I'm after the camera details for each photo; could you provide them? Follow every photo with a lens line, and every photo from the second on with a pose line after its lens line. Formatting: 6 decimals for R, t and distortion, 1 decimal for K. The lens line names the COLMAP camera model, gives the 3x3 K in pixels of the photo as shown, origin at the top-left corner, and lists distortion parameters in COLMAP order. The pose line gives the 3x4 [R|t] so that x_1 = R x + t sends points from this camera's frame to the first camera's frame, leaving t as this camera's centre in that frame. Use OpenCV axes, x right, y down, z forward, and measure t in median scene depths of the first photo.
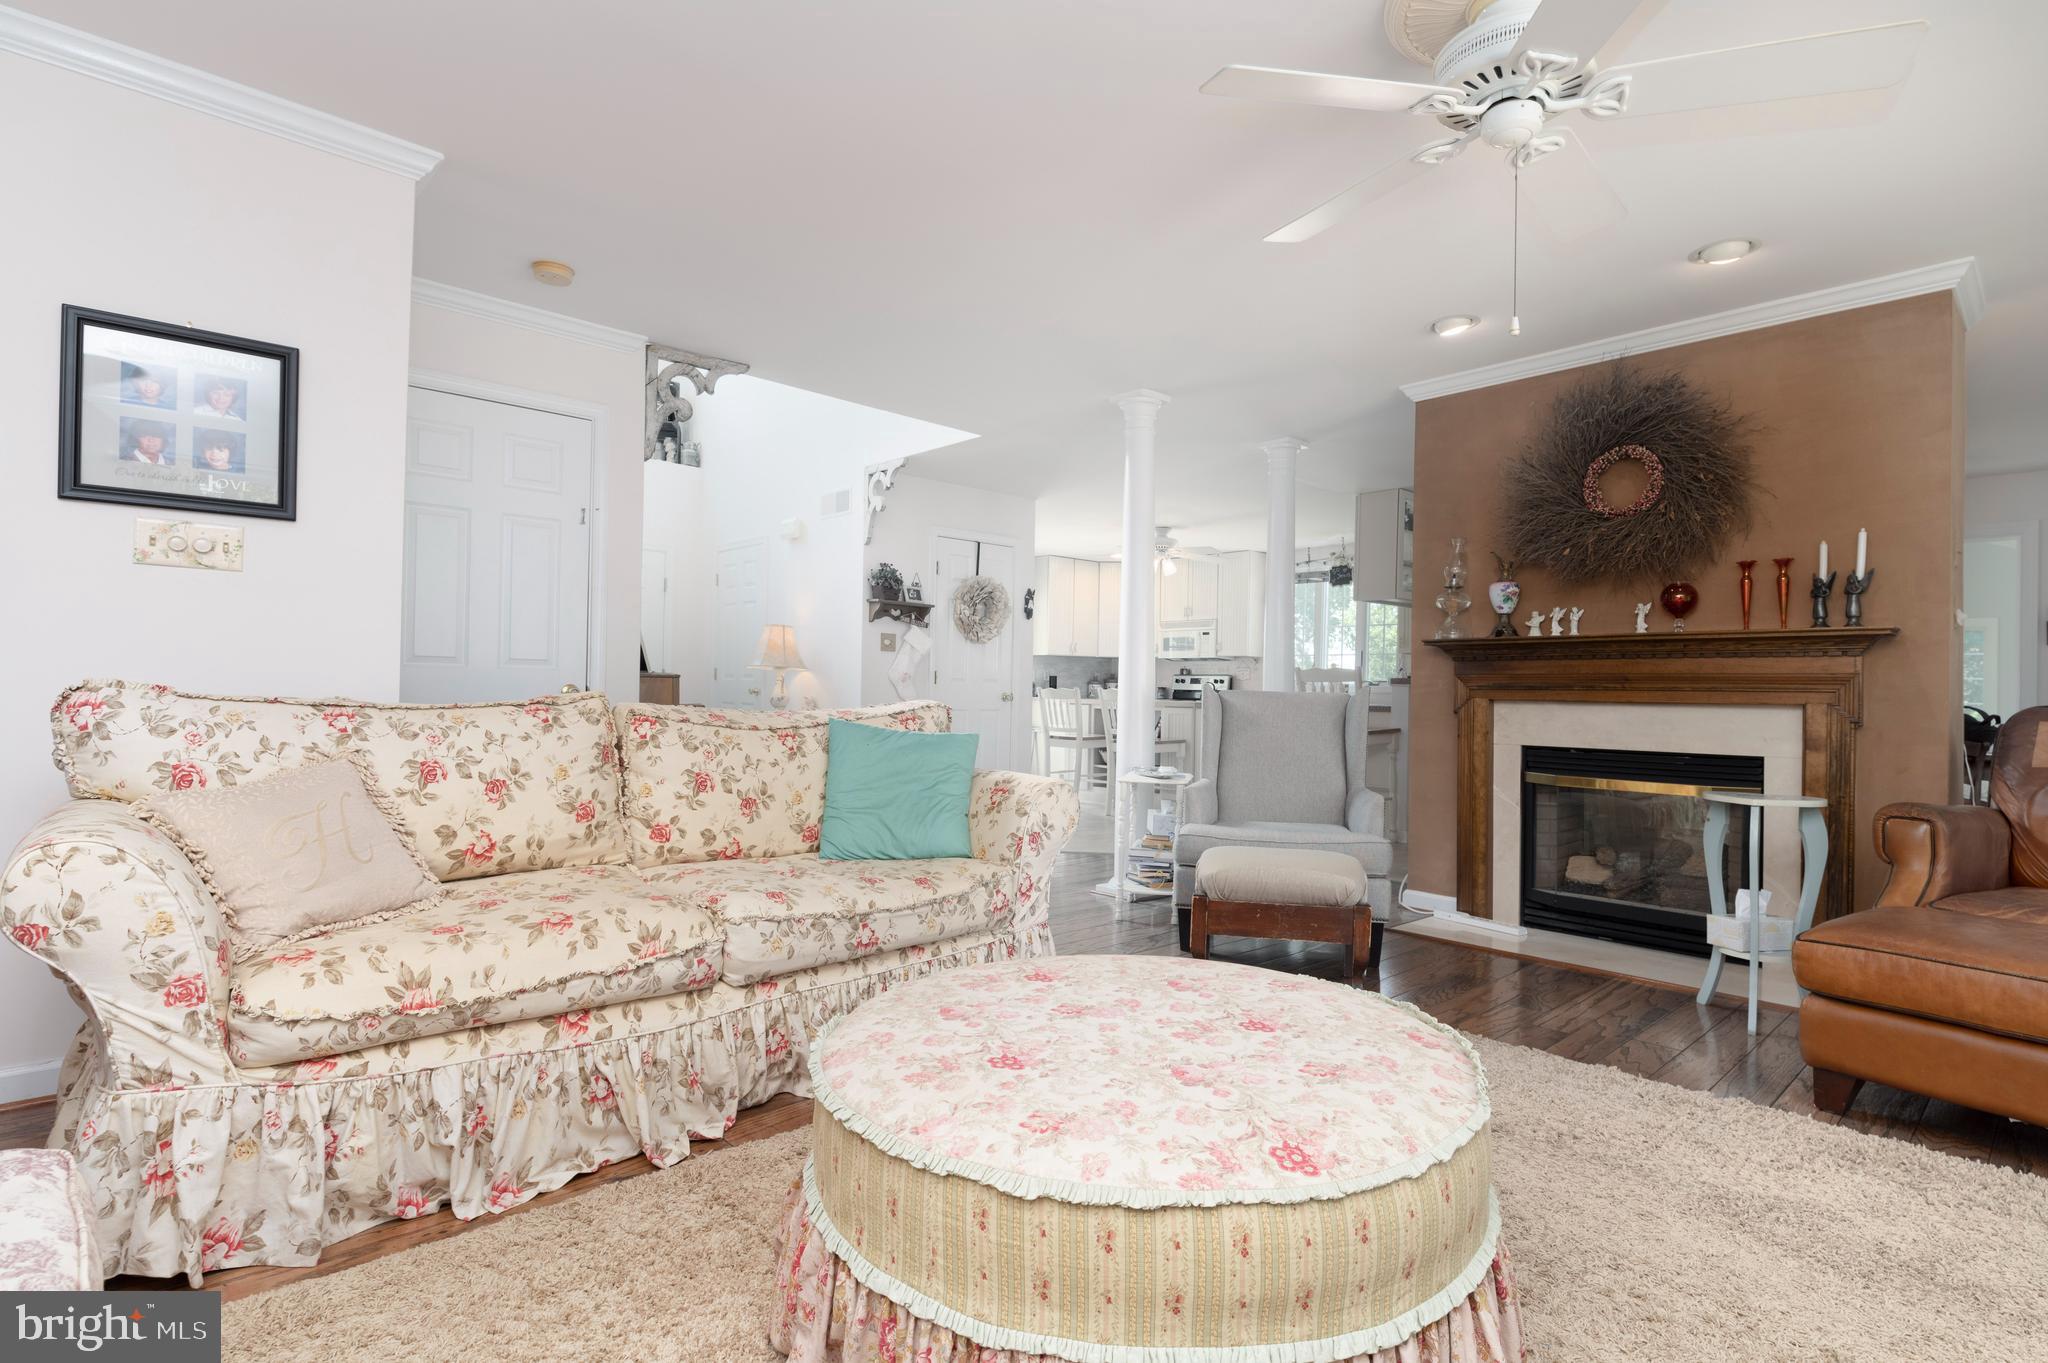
lens RADIAL K [[985.4, 0, 1027.2], [0, 985.4, 675.6], [0, 0, 1]] dist [-0.011087, 0.000271]
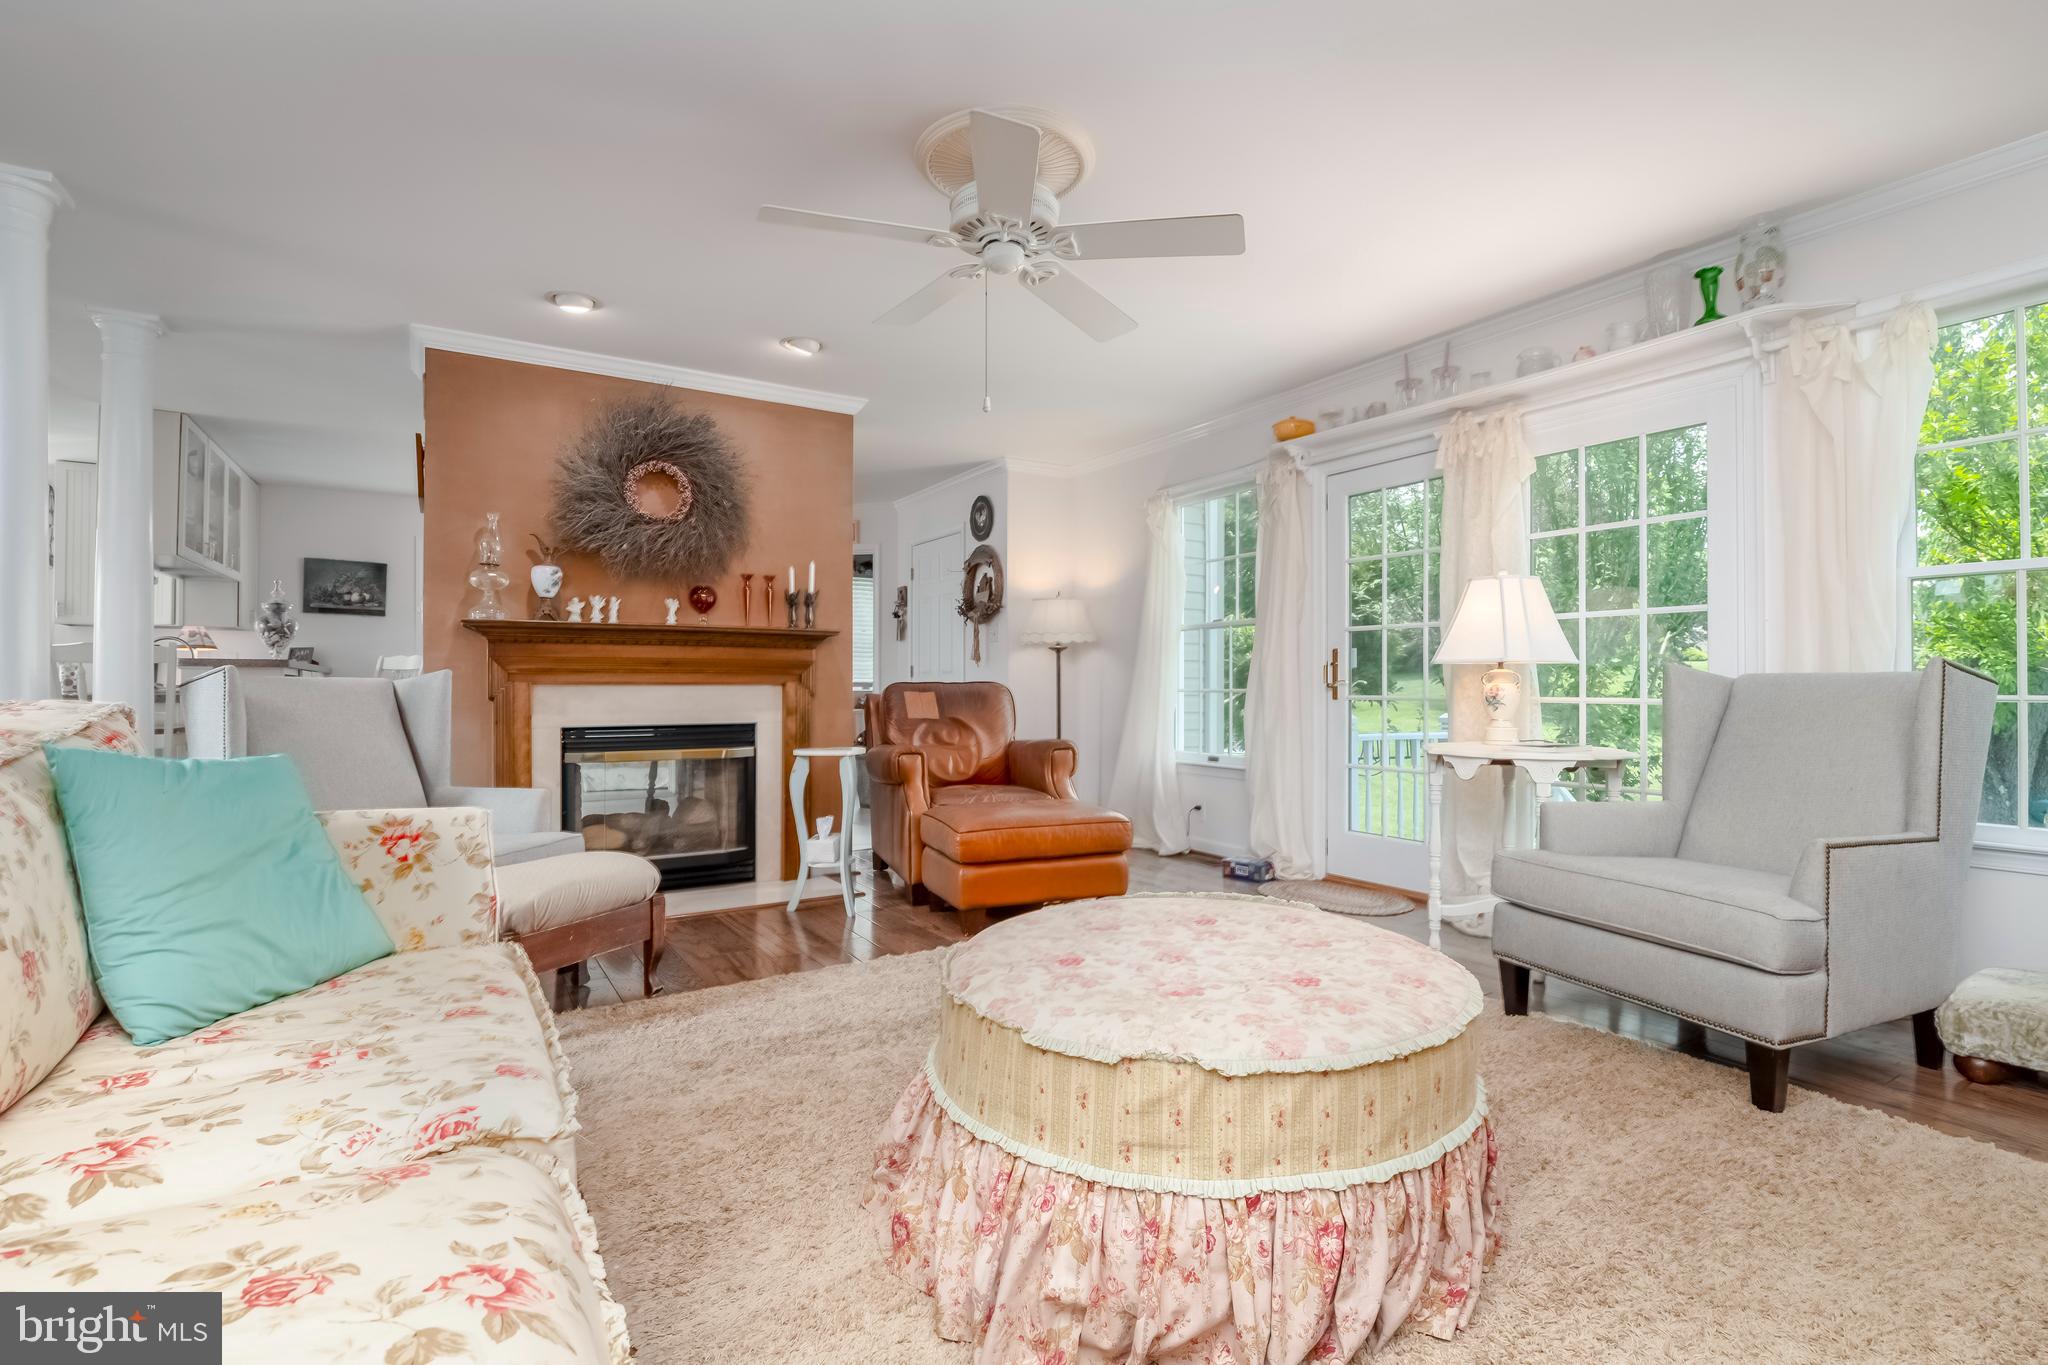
lens RADIAL K [[944.4, 0, 1028.6], [0, 944.4, 678.9], [0, 0, 1]] dist [-0.009542, 0.000202]
pose [[0.184359, -0.010427, 0.982804, -0.737785], [-0.011400, 0.999854, 0.012746, 0.004590], [-0.982793, -0.013553, 0.184213, 0.678492]]
